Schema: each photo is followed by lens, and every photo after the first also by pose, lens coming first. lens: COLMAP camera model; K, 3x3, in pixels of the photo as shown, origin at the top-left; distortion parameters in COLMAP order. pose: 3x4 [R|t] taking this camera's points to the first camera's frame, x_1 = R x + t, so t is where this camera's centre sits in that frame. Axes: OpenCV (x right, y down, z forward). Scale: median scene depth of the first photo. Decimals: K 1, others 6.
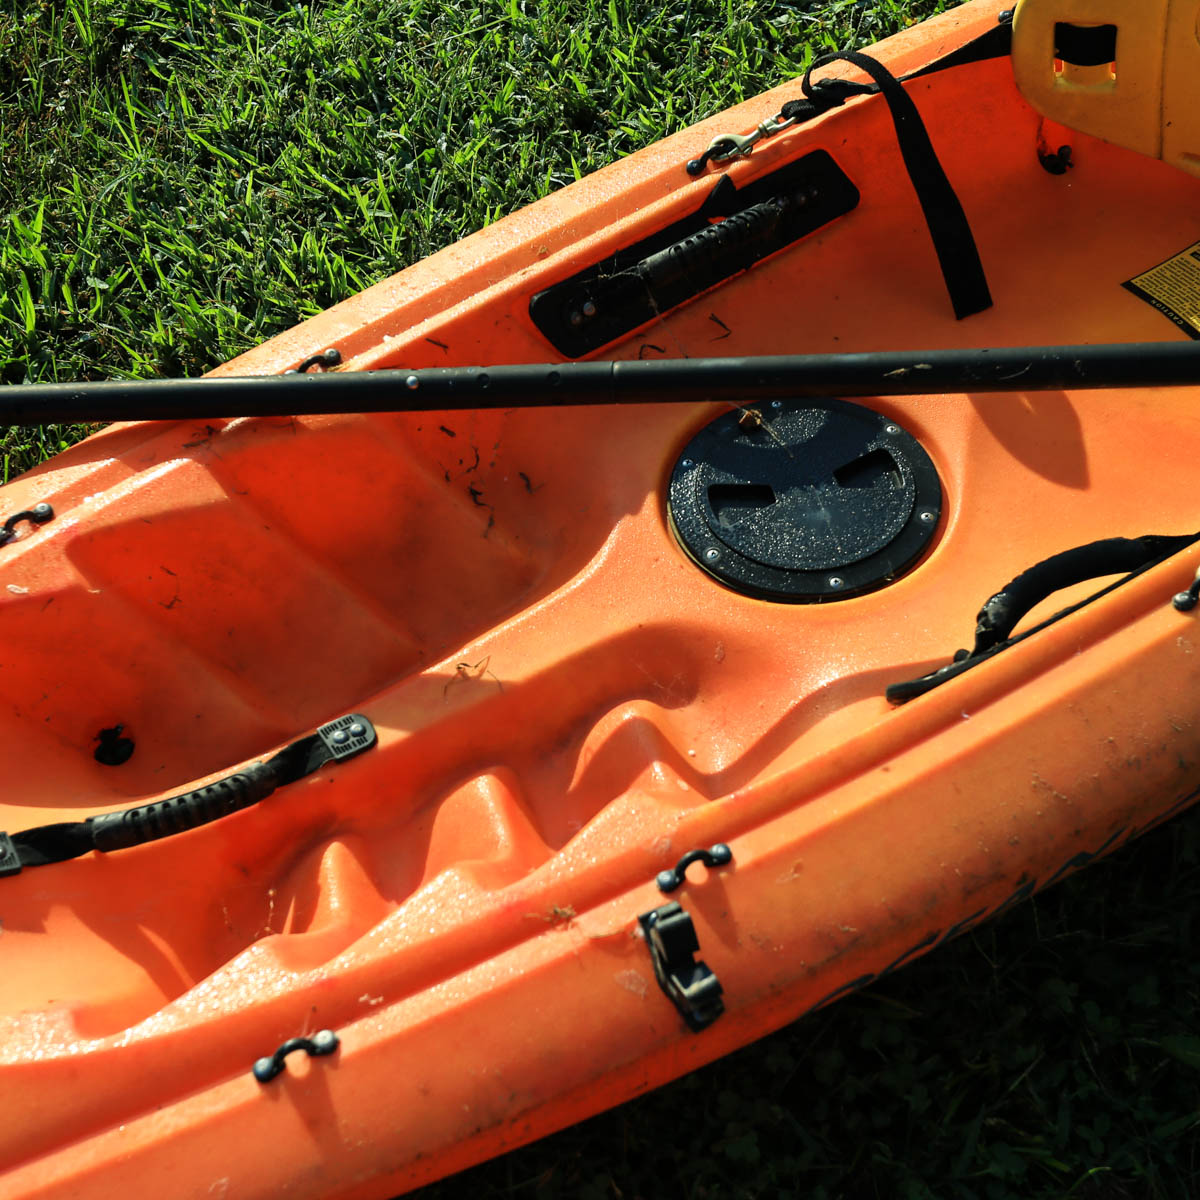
lens RADIAL K [[1724.4, 0, 600.0], [0, 1724.4, 600.0], [0, 0, 1]] dist [0.026269, -0.010581]
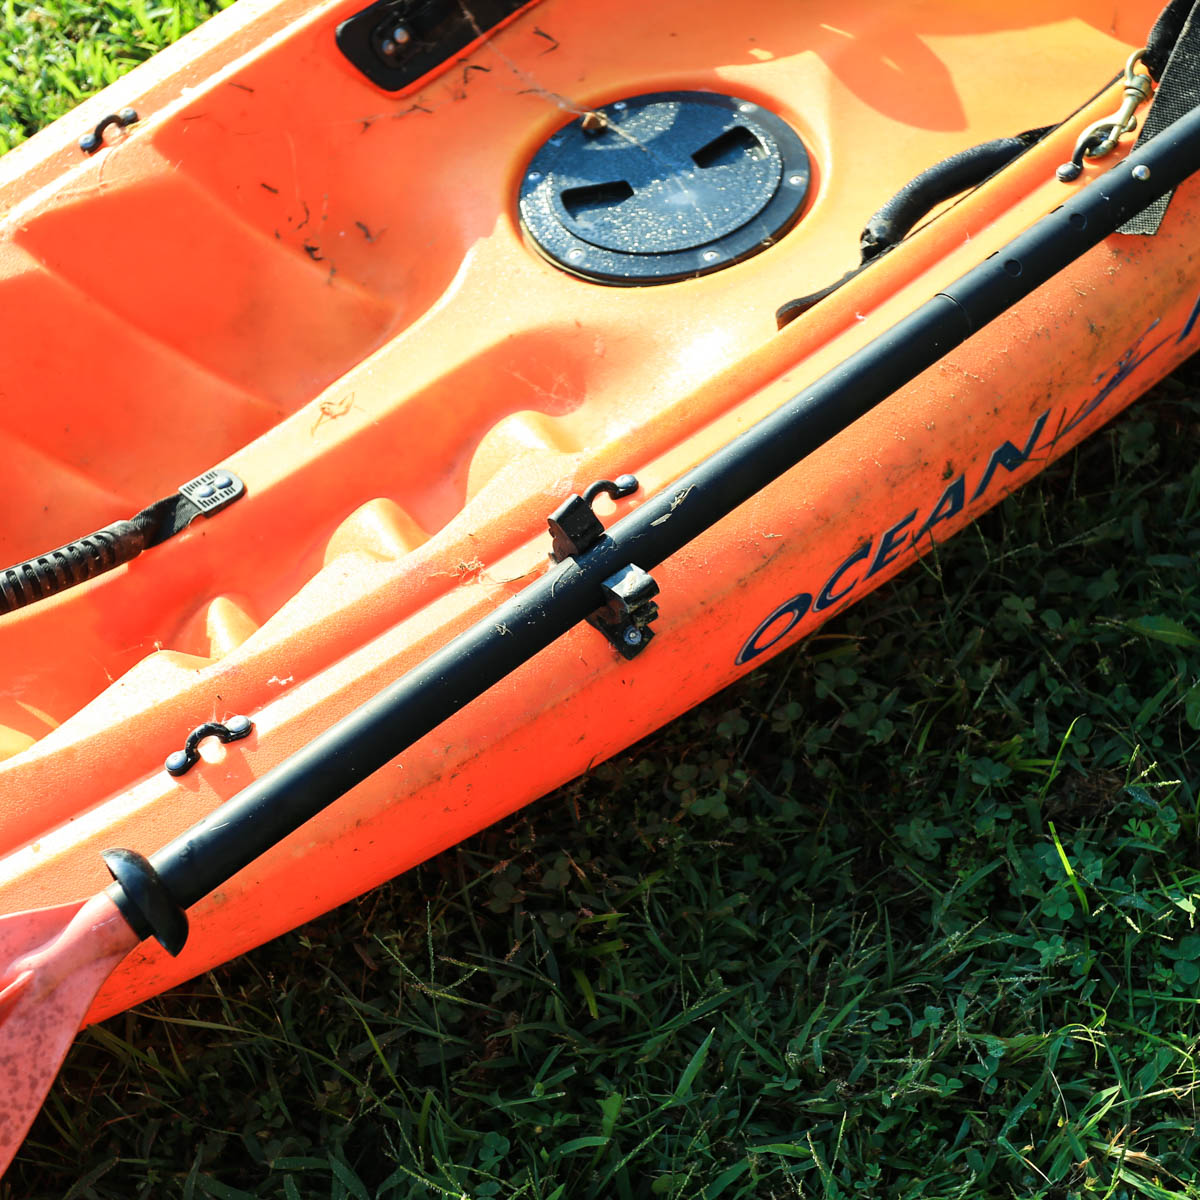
lens RADIAL K [[2056.6, 0, 596.8], [0, 2056.6, 571.4], [0, 0, 1]] dist [0.027892, 0.166013]
pose [[0.984103, -0.170363, 0.050182, -0.007496], [0.172759, 0.983791, -0.048050, 0.184919], [-0.041183, 0.055956, 0.997584, -0.083410]]
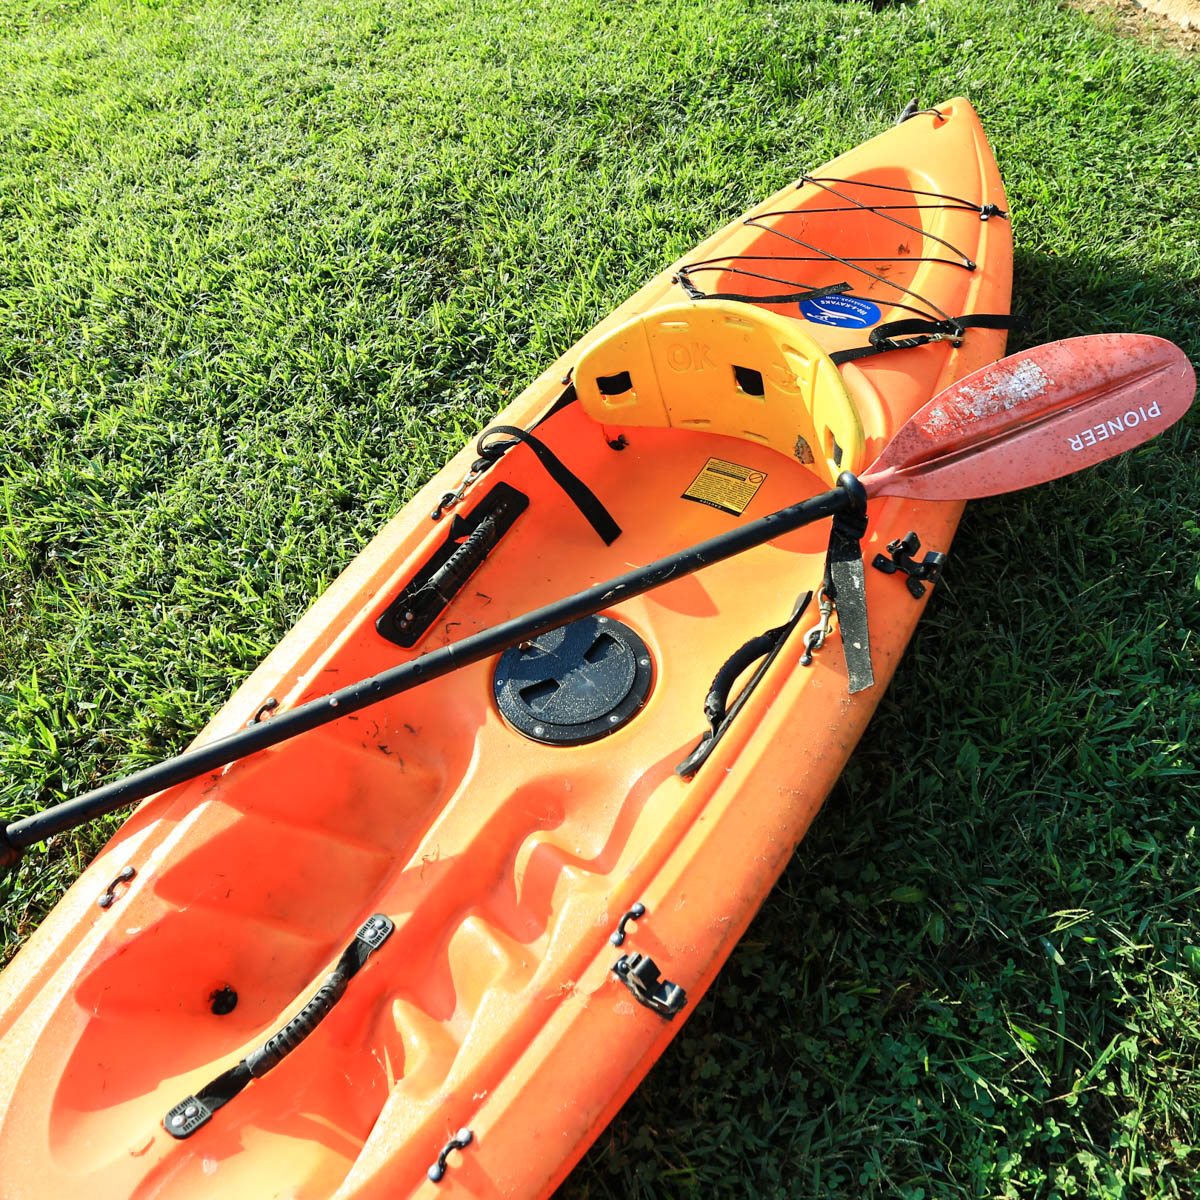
lens RADIAL K [[1026.2, 0, 619.7], [0, 1026.2, 508.8], [0, 0, 1]] dist [-0.099378, 0.071528]
pose [[0.898936, -0.324982, 0.293770, -0.080531], [0.370597, 0.921725, -0.114373, -0.077892], [-0.233605, 0.211685, 0.949009, -0.000097]]
